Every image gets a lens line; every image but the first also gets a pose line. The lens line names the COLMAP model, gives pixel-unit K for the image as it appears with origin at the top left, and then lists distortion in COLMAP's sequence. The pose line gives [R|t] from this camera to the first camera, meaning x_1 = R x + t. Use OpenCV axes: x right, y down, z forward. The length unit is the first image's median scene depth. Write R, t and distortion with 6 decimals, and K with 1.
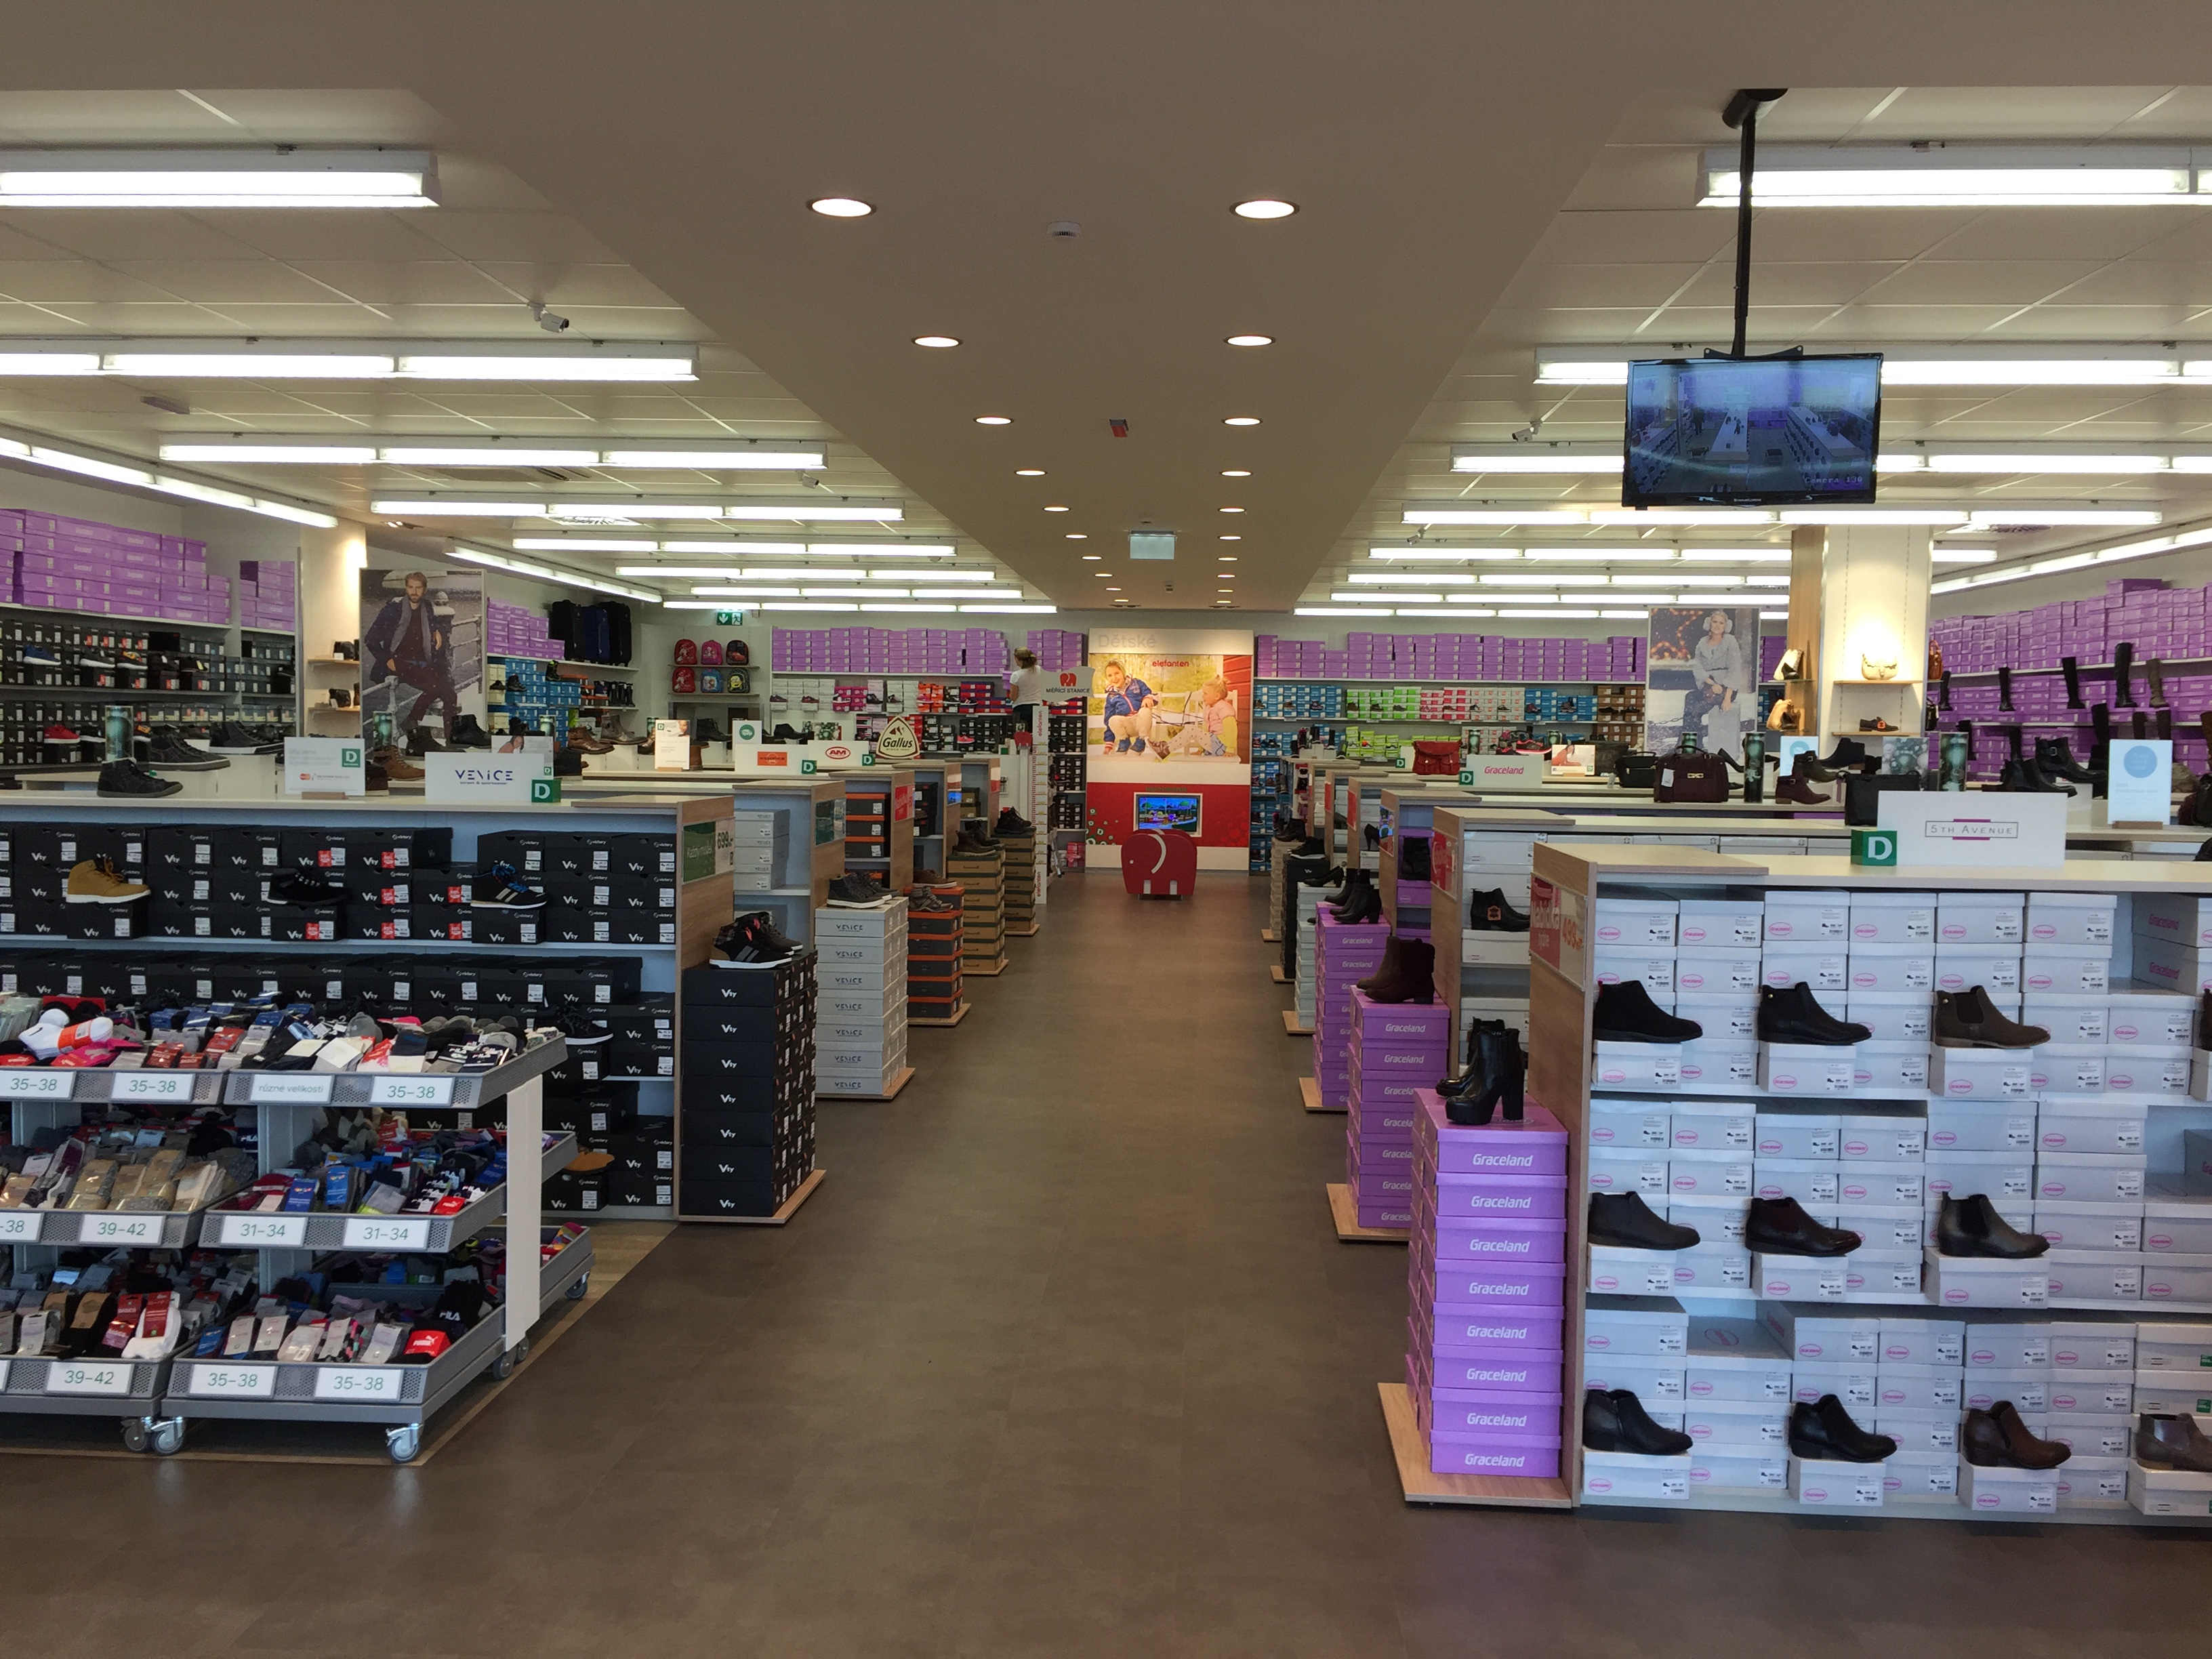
lens RADIAL K [[1853.5, 0, 1095.9], [0, 1853.5, 839.6], [0, 0, 1]] dist [0.046774, -0.016940]
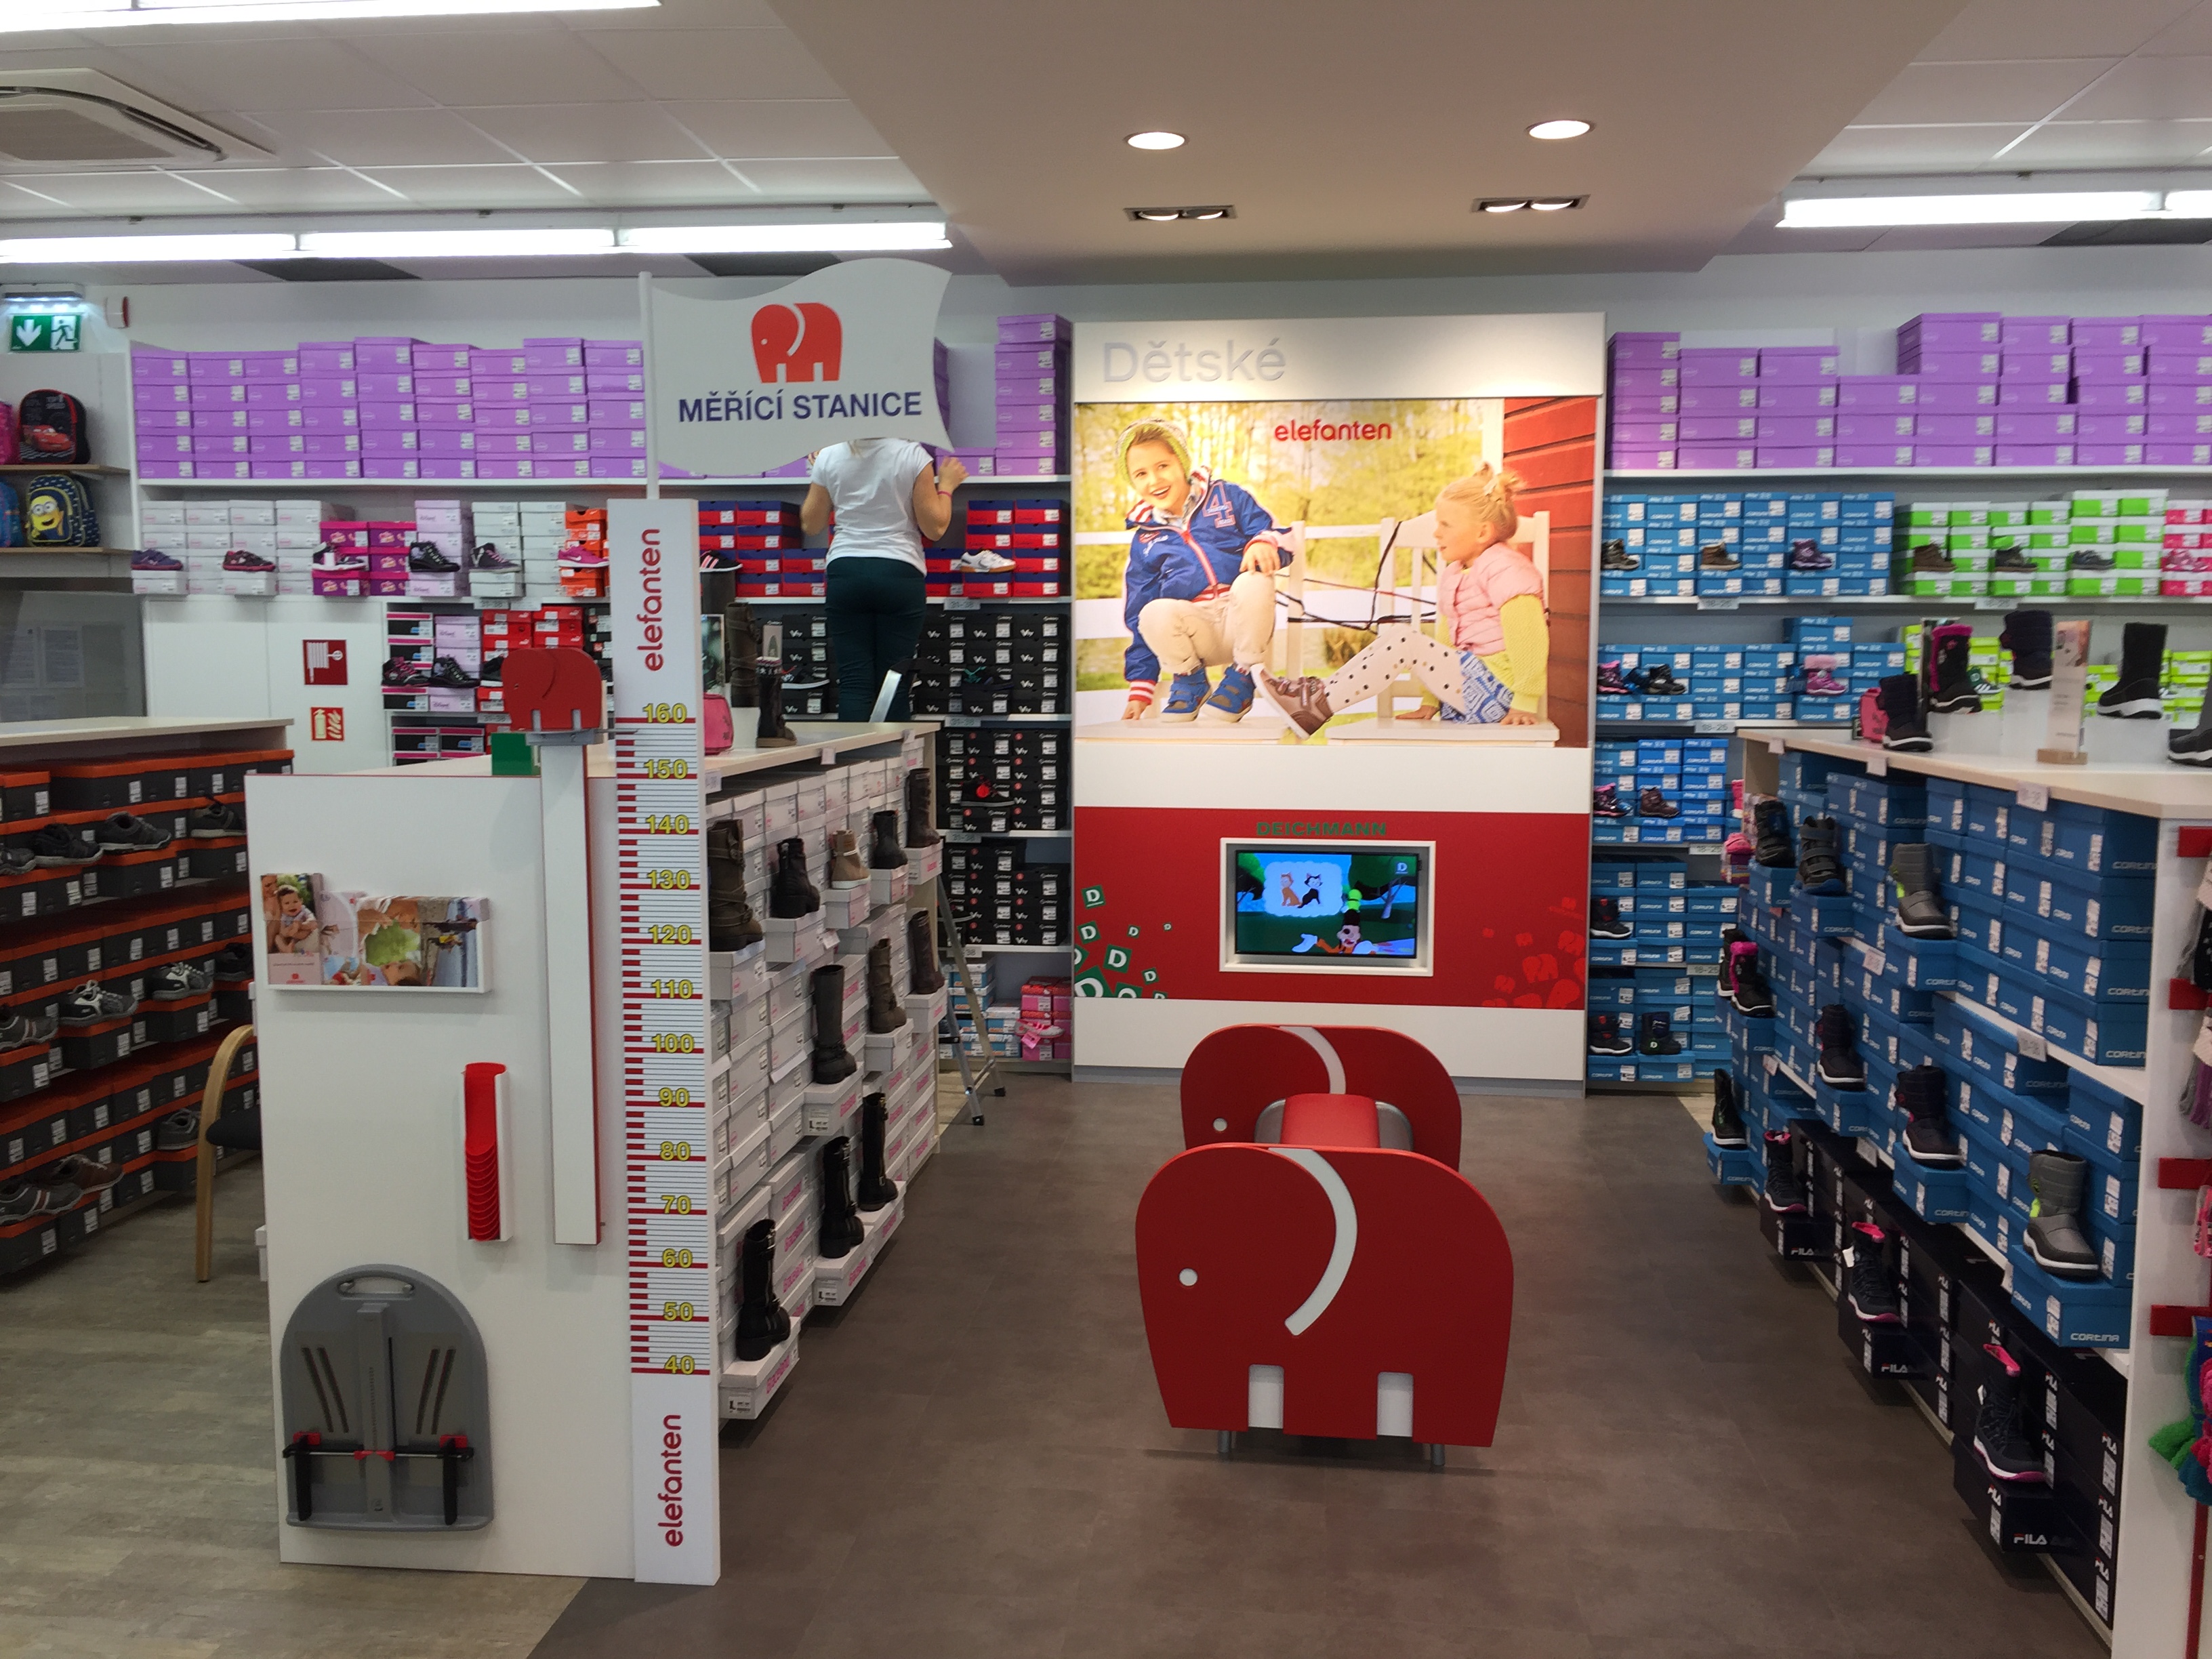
lens RADIAL K [[1853.5, 0, 1114.7], [0, 1853.5, 811.5], [0, 0, 1]] dist [0.046774, -0.016940]
pose [[0.998701, -0.006229, -0.050575, 0.018688], [0.007377, 0.999718, 0.022554, -0.037547], [0.050421, -0.022898, 0.998466, 0.679820]]
